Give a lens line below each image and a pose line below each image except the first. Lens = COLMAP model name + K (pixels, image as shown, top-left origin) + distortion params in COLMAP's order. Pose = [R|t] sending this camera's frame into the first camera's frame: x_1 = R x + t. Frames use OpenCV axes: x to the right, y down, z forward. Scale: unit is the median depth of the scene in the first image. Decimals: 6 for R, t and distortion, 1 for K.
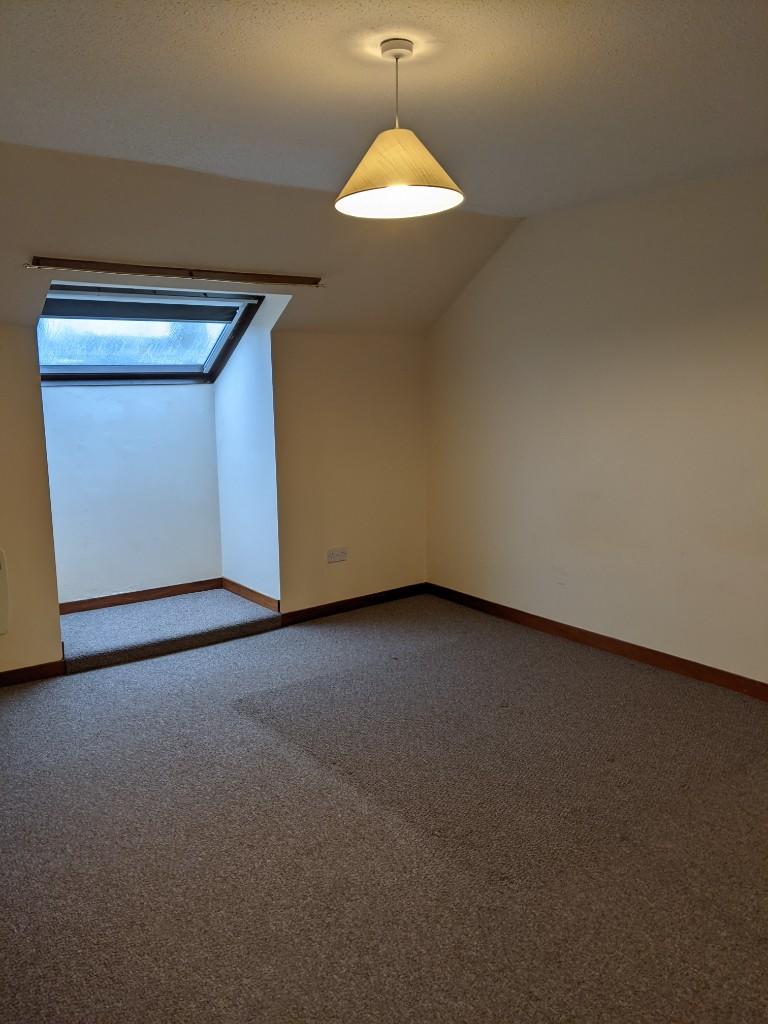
lens RADIAL K [[808.2, 0, 384.0], [0, 808.2, 512.0], [0, 0, 1]] dist [-0.005679, -0.076888]
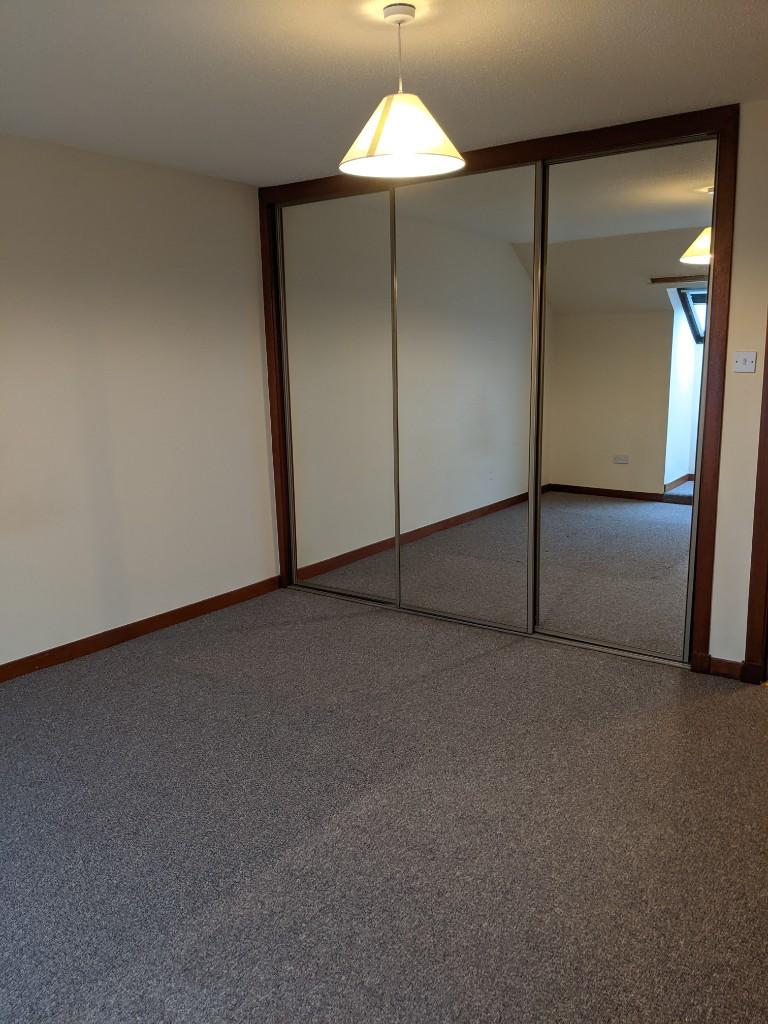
lens RADIAL K [[808.2, 0, 384.0], [0, 808.2, 512.0], [0, 0, 1]] dist [-0.005679, -0.076888]
pose [[-0.299739, -0.160845, 0.940364, -0.999823], [0.172405, 0.960324, 0.219213, -0.187928], [-0.938314, 0.227830, -0.260116, 1.350245]]
